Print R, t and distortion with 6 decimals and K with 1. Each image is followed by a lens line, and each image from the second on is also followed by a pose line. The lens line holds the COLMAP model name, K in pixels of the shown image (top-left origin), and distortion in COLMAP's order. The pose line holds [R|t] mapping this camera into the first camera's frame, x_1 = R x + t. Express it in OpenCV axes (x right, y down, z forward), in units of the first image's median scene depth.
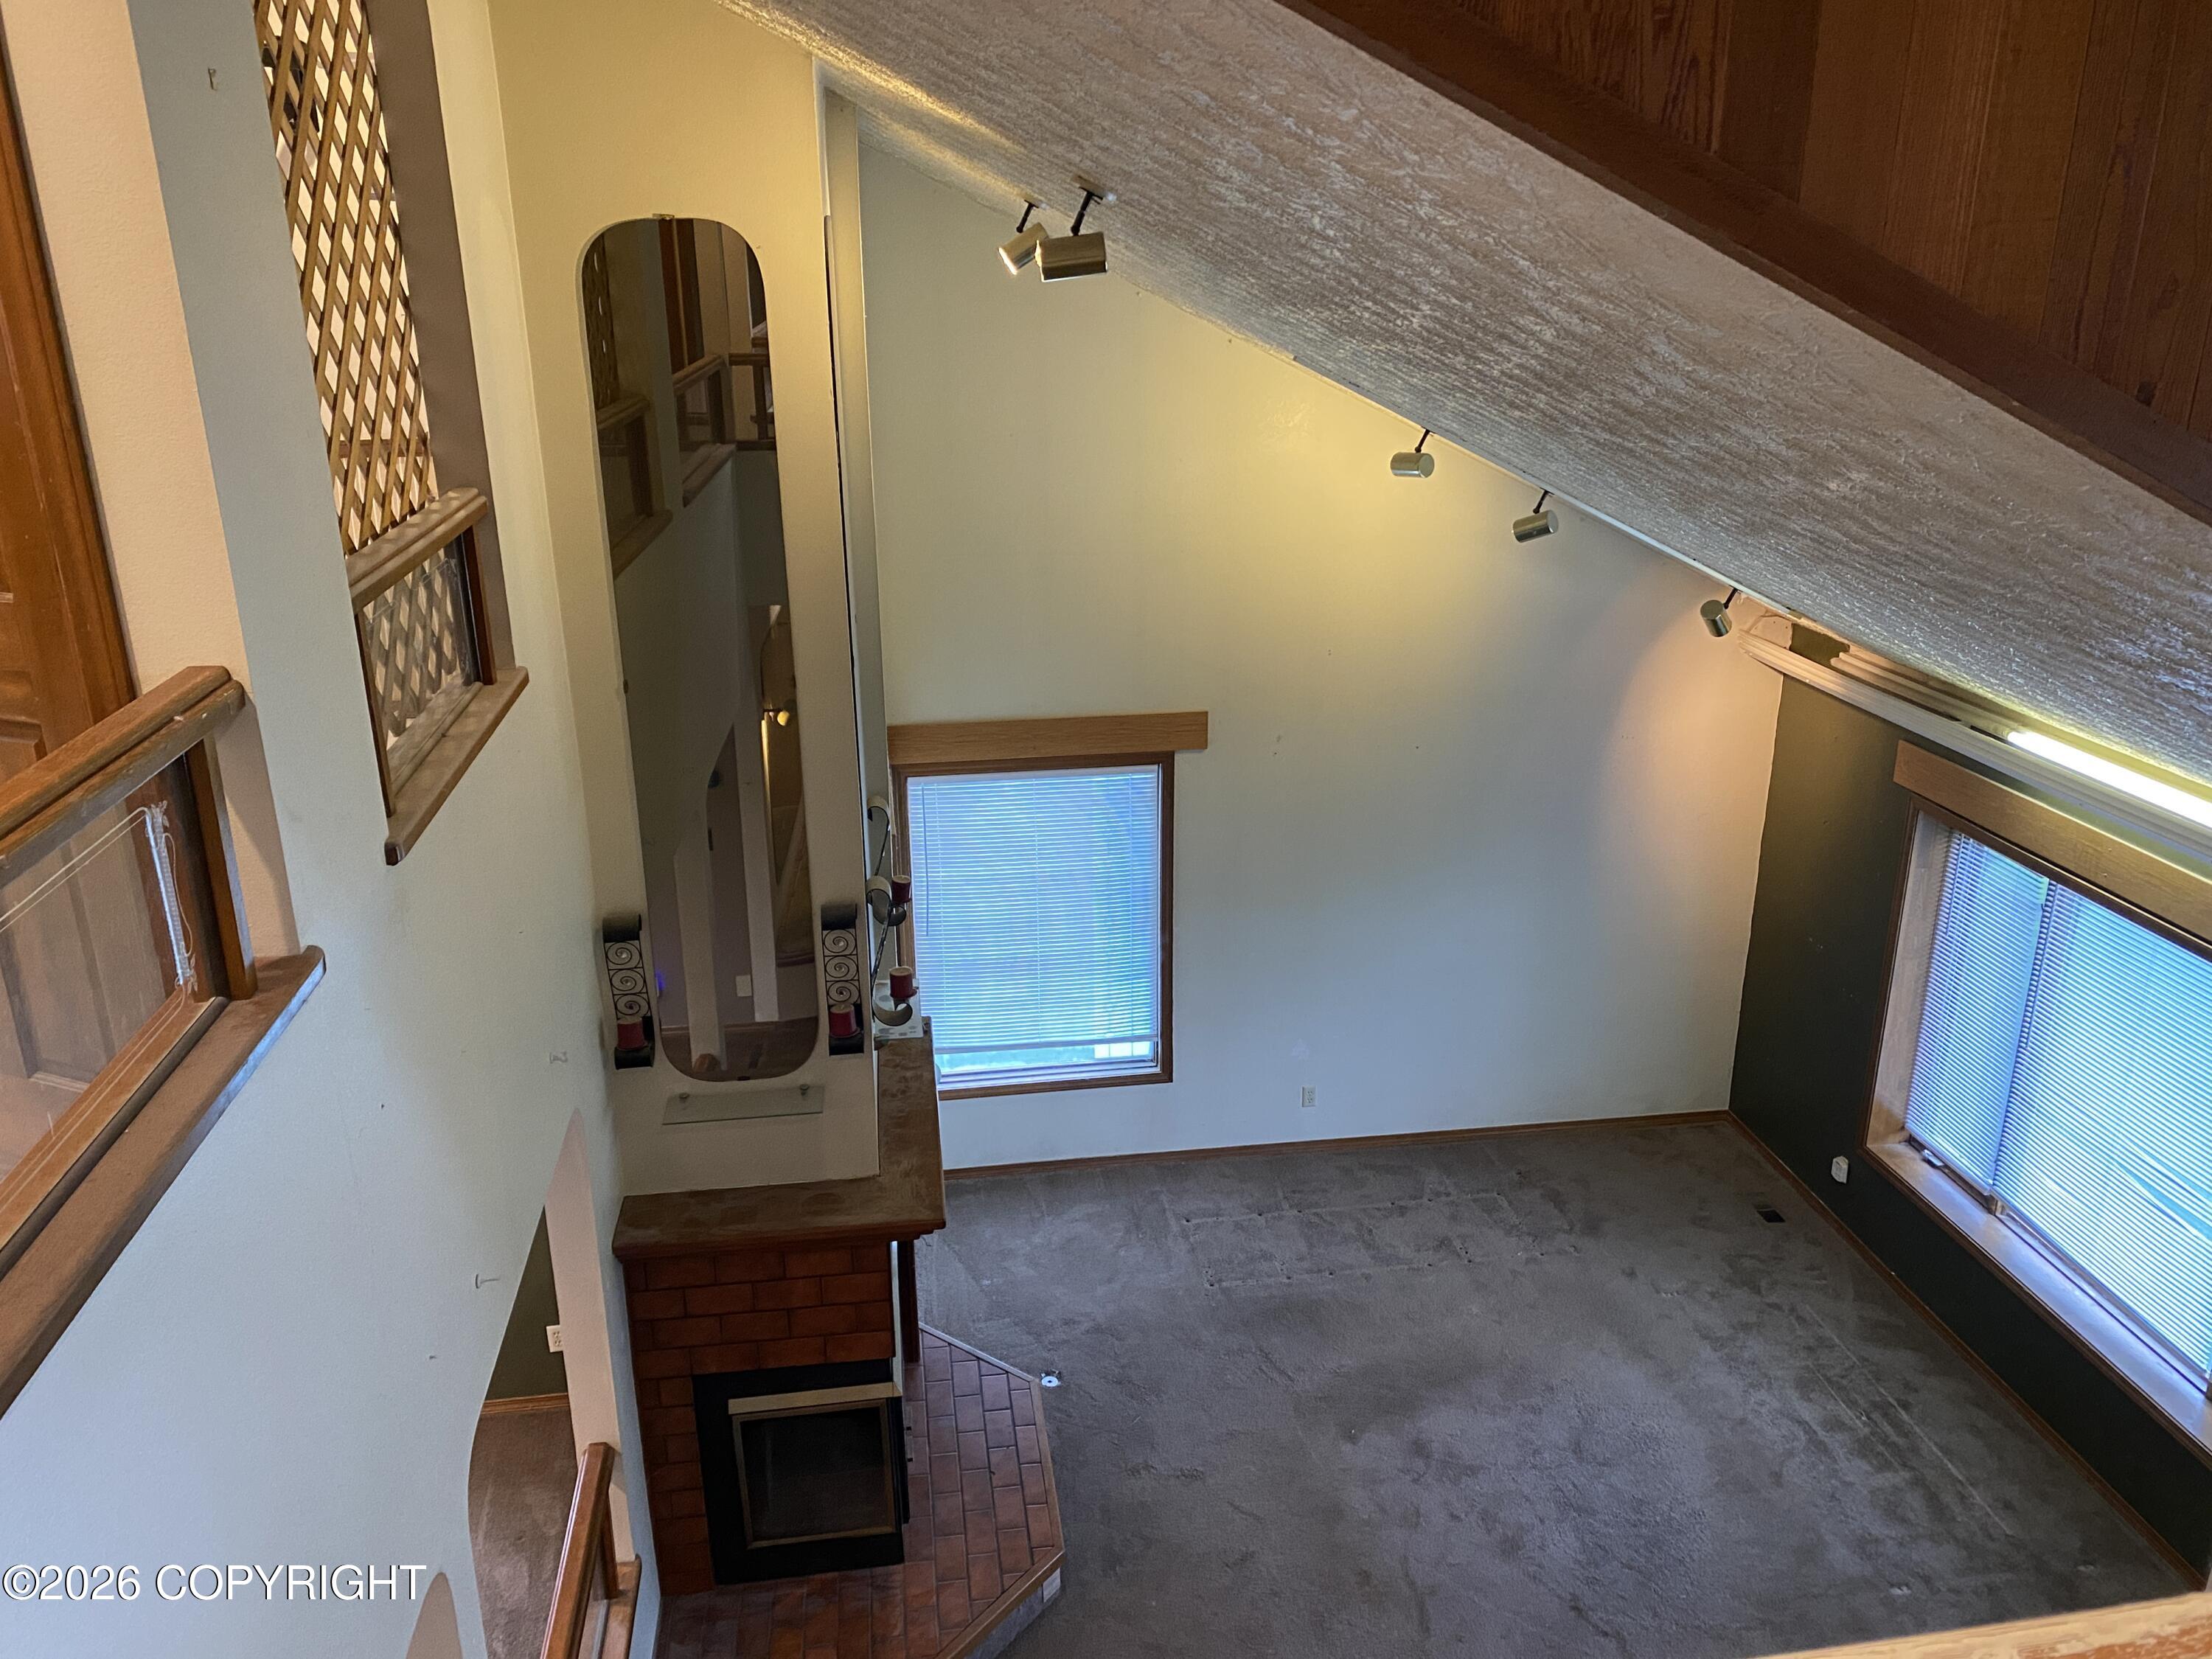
lens RADIAL K [[1697.0, 0, 1120.2], [0, 1697.0, 820.4], [0, 0, 1]] dist [0.044421, -0.055327]
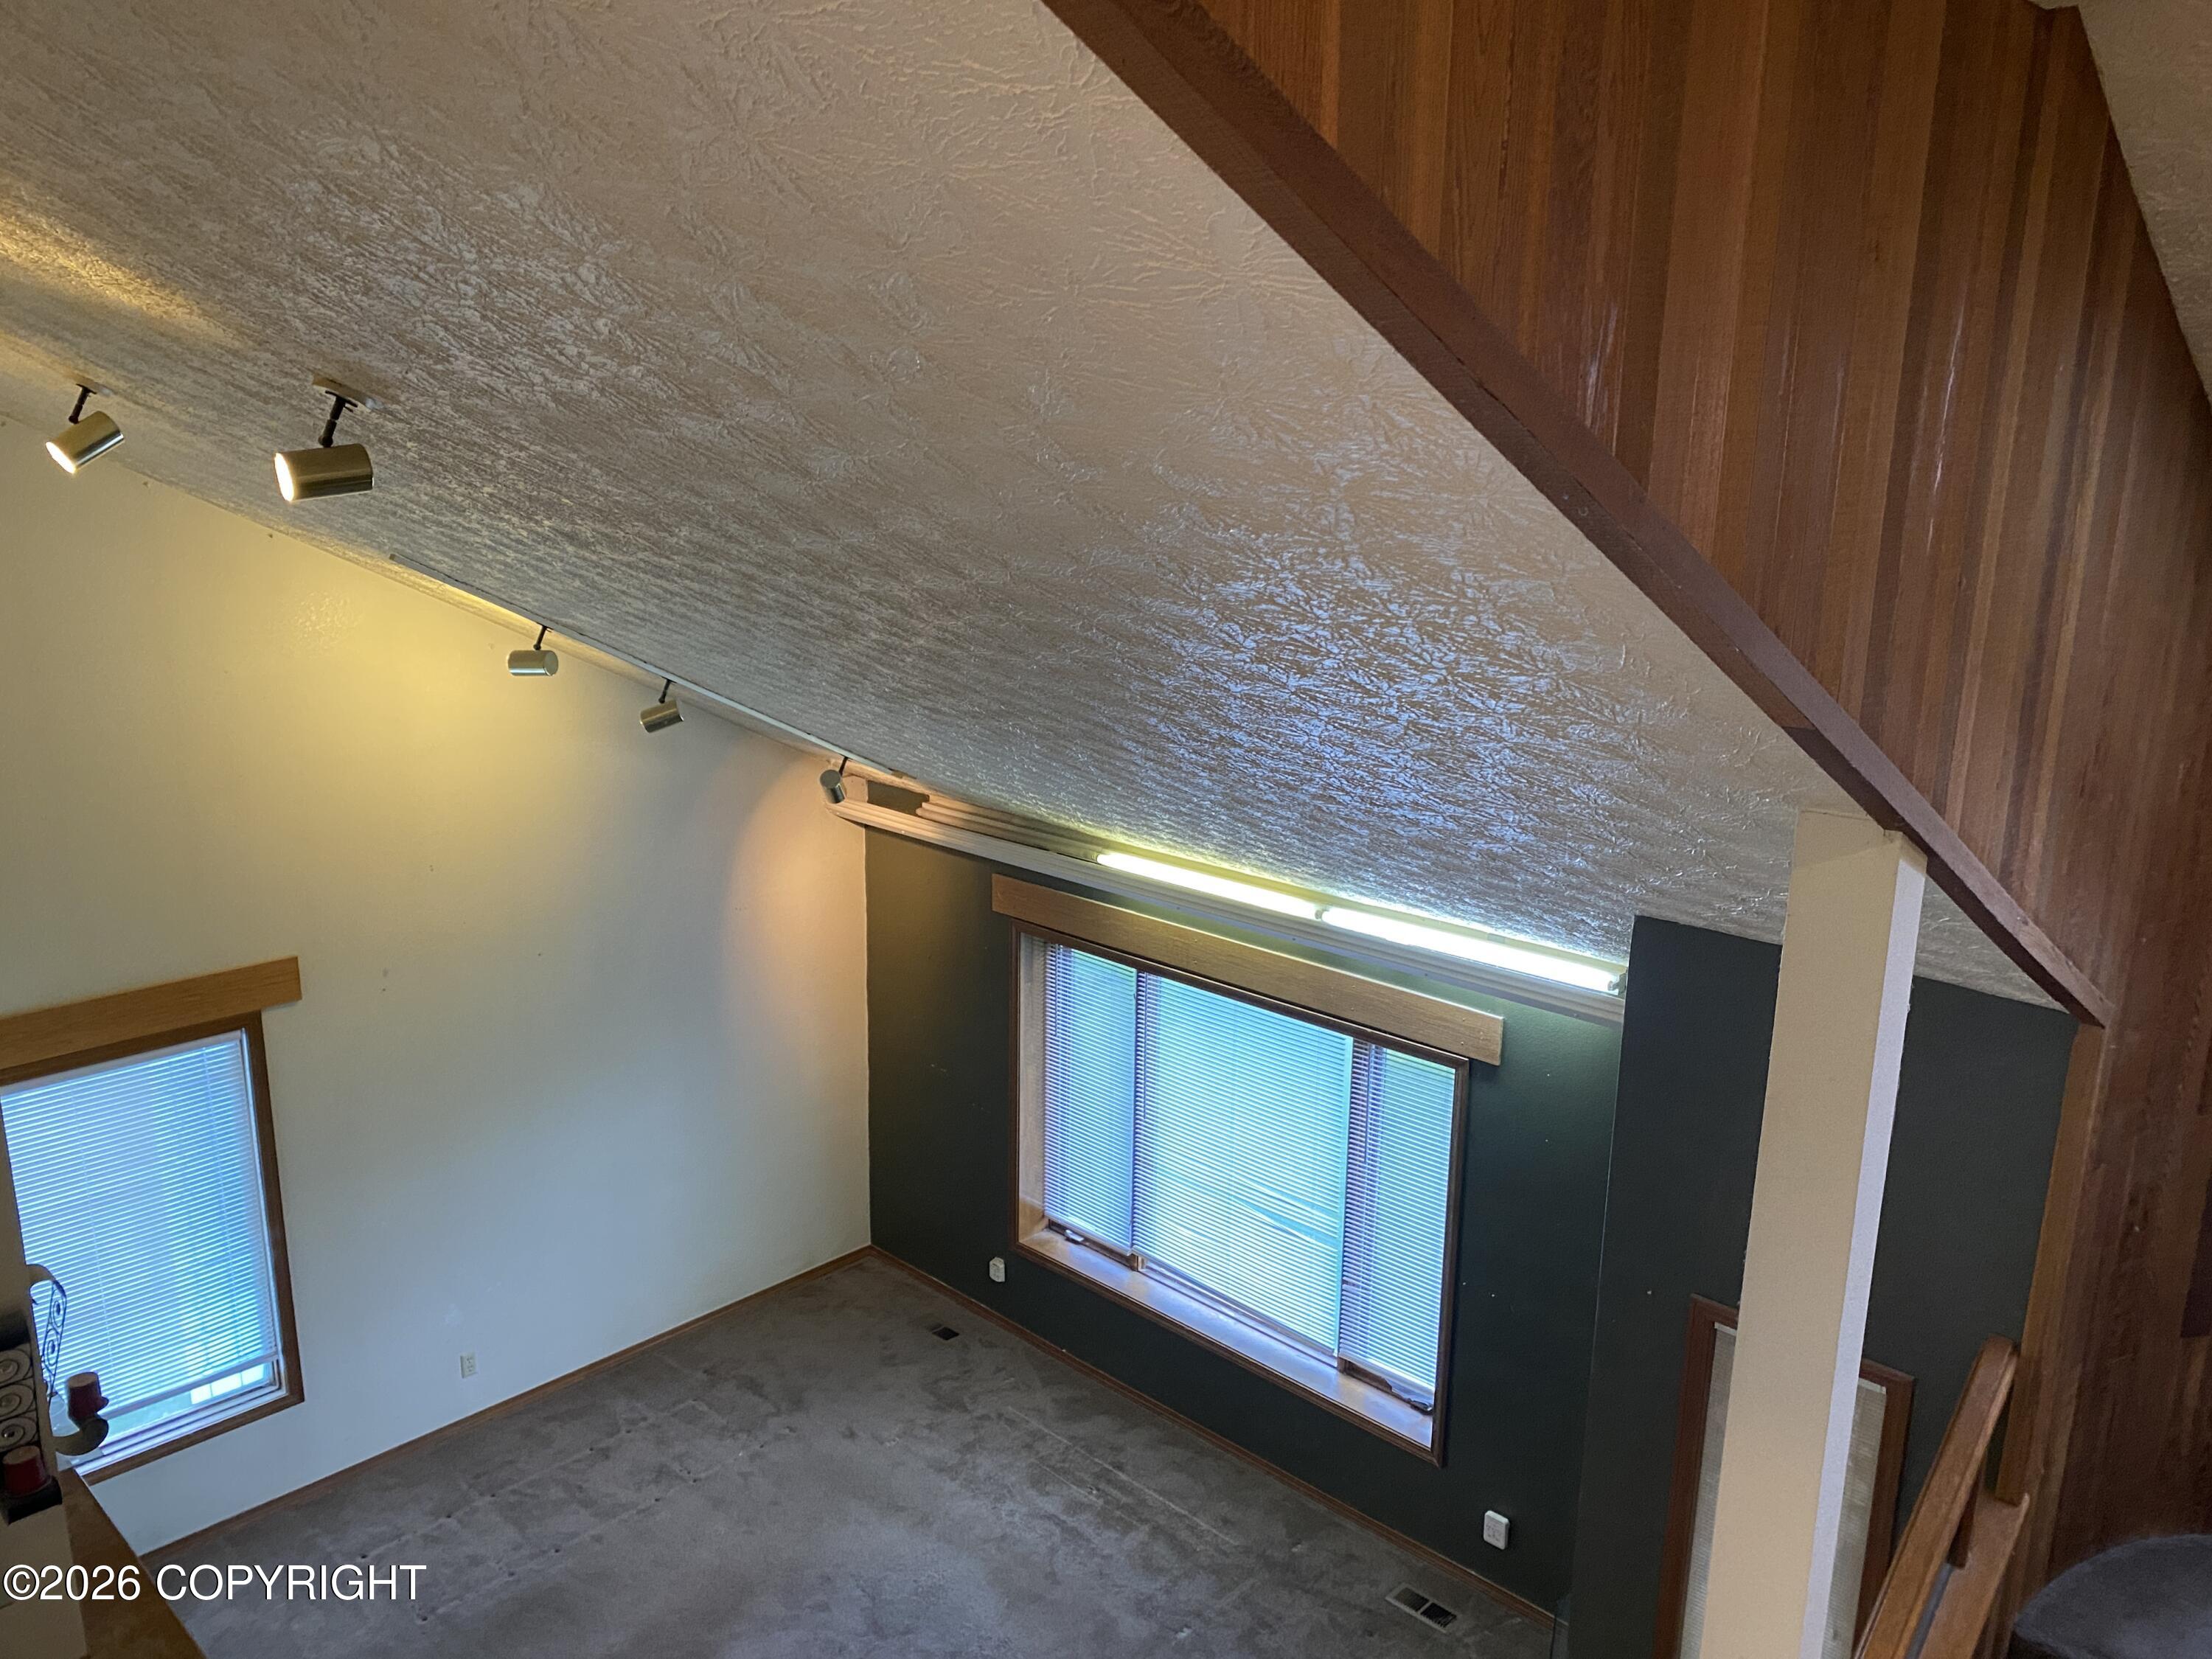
lens RADIAL K [[1697.0, 0, 1107.0], [0, 1697.0, 828.5], [0, 0, 1]] dist [0.044421, -0.055327]
pose [[0.789546, -0.131885, 0.599353, -0.142476], [0.179870, 0.983476, -0.020540, -0.039085], [-0.586740, 0.124023, 0.800221, 0.065492]]
